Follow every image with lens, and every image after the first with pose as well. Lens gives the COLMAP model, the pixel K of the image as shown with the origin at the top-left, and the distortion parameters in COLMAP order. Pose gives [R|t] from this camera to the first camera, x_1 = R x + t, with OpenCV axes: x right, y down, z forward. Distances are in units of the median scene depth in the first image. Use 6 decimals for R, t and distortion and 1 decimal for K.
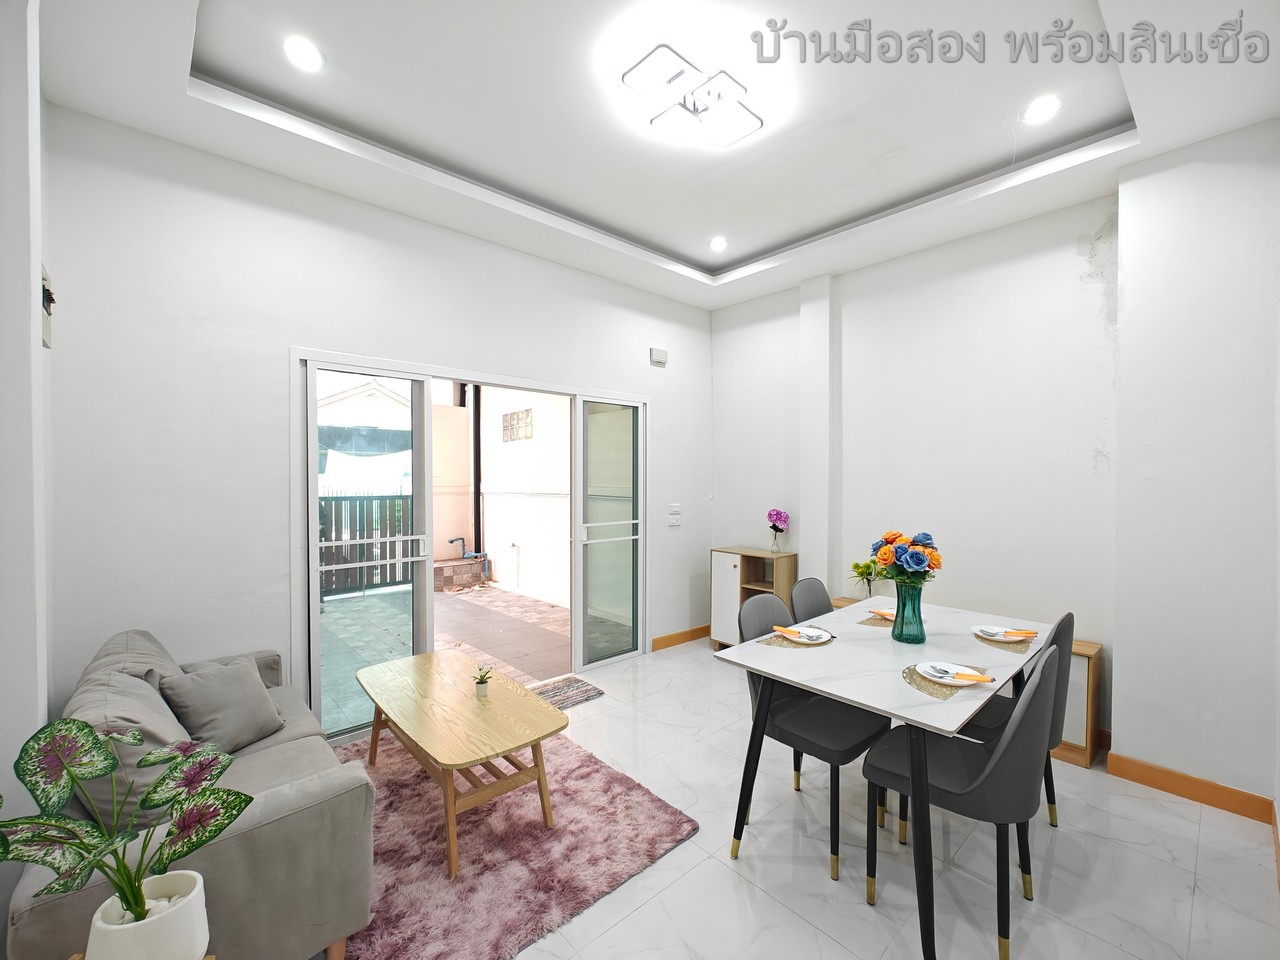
lens RADIAL K [[530.6, 0, 633.7], [0, 530.6, 484.9], [0, 0, 1]] dist [-0.001868, -0.000552]
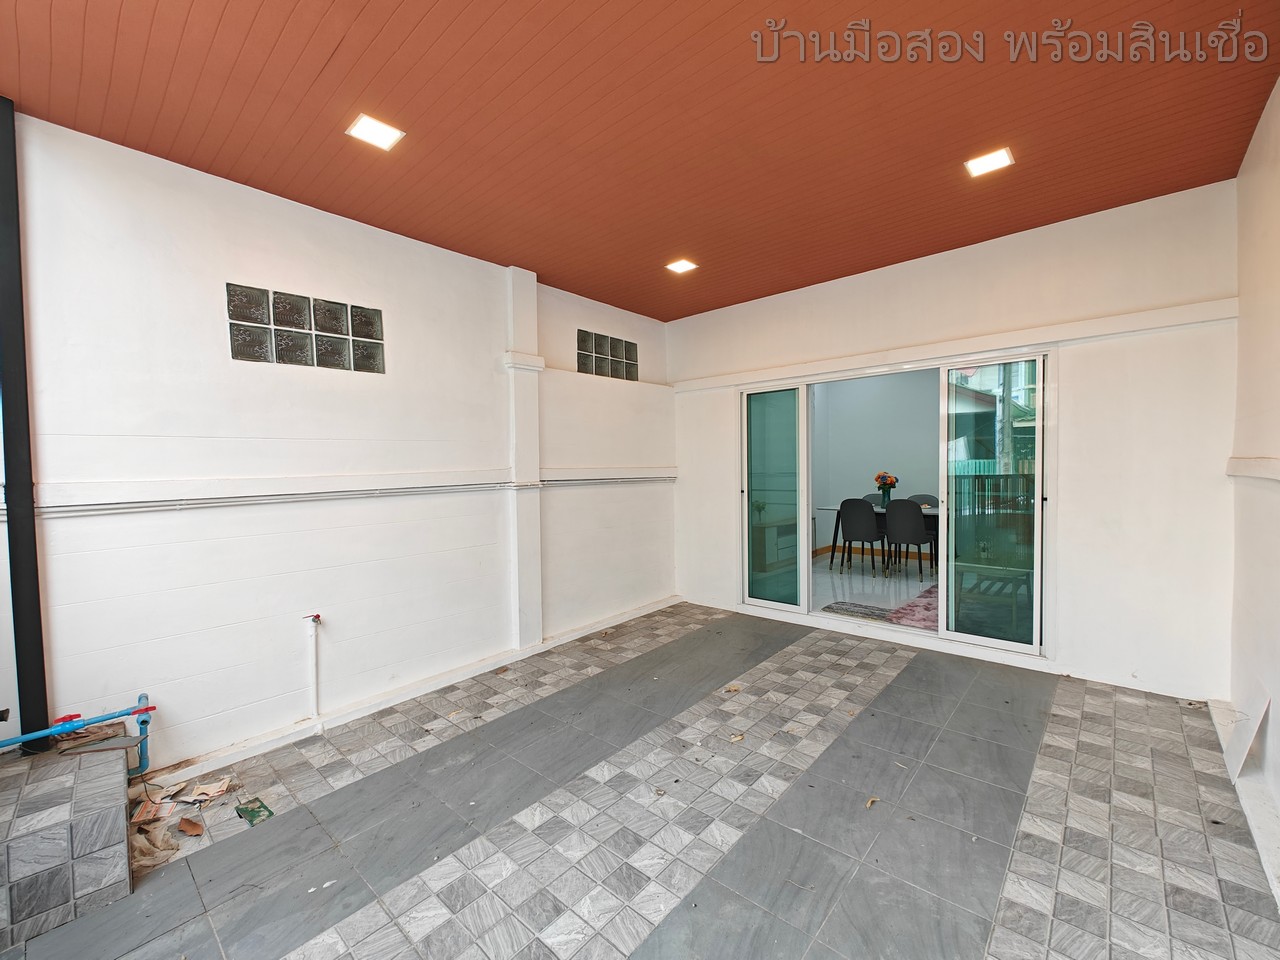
lens RADIAL K [[530.6, 0, 633.7], [0, 530.6, 484.9], [0, 0, 1]] dist [-0.001868, -0.000552]
pose [[-0.112160, -0.029576, 0.993250, -0.841343], [0.031237, 0.998958, 0.033273, 0.000119], [-0.993199, 0.034758, -0.111119, 0.995688]]
